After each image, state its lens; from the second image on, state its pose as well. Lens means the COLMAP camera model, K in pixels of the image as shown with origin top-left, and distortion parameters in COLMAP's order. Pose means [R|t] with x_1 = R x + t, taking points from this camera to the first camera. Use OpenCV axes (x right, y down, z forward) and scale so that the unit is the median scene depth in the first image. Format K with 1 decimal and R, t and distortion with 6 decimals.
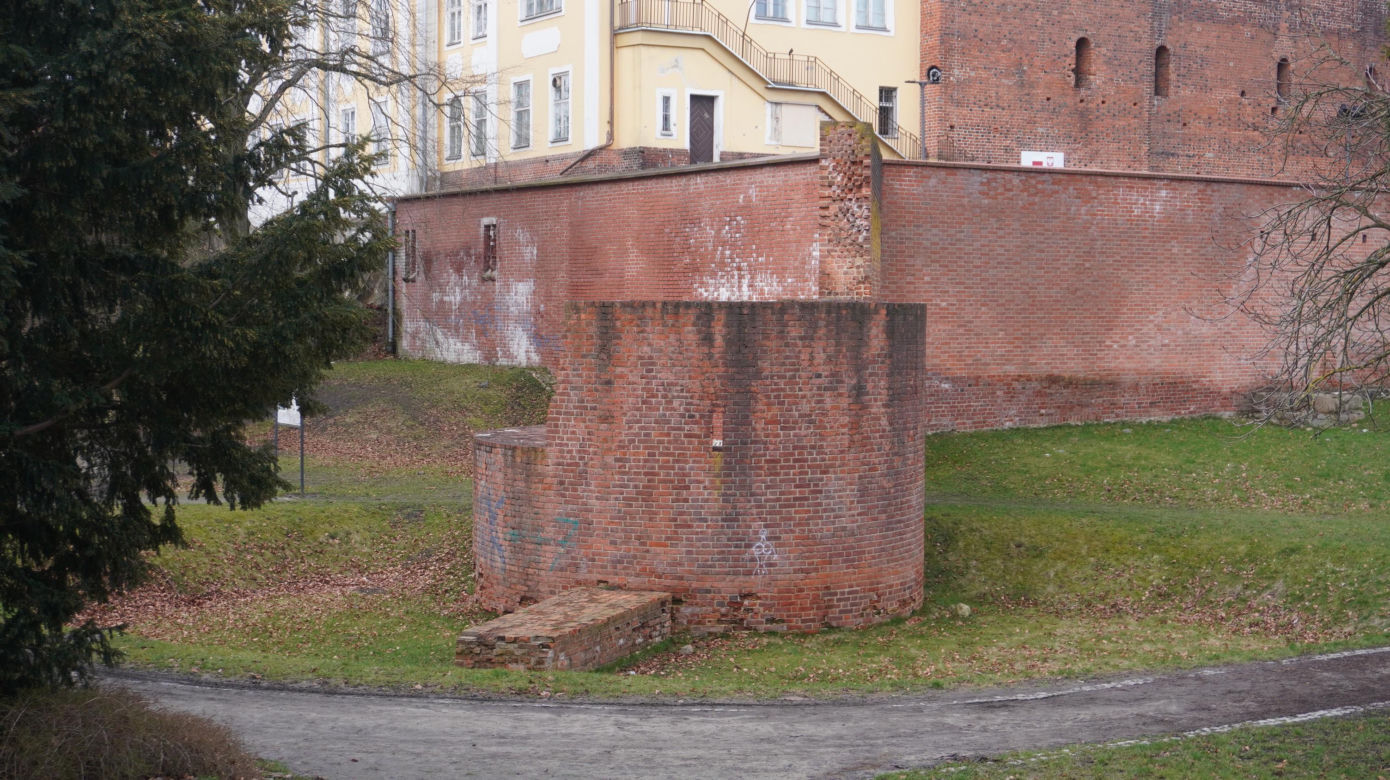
lens RADIAL K [[1907.2, 0, 695.0], [0, 1907.2, 390.0], [0, 0, 1]] dist [0.005914, 0.007192]
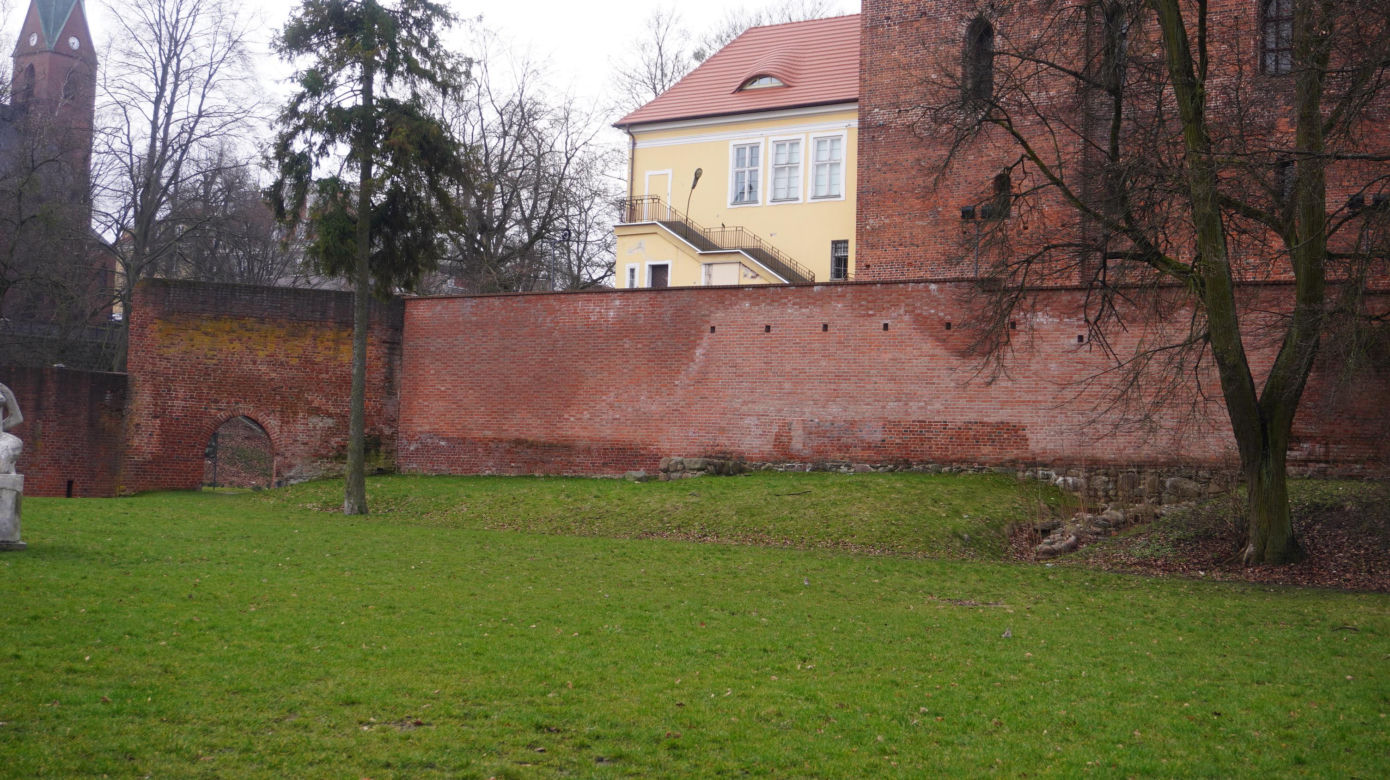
lens RADIAL K [[1592.2, 0, 695.0], [0, 1592.2, 390.0], [0, 0, 1]] dist [-0.012729, -0.004539]
pose [[0.482982, -0.041174, -0.874662, 1.236316], [-0.070152, 0.993863, -0.085523, 0.046048], [0.872816, 0.102665, 0.477130, 0.541240]]
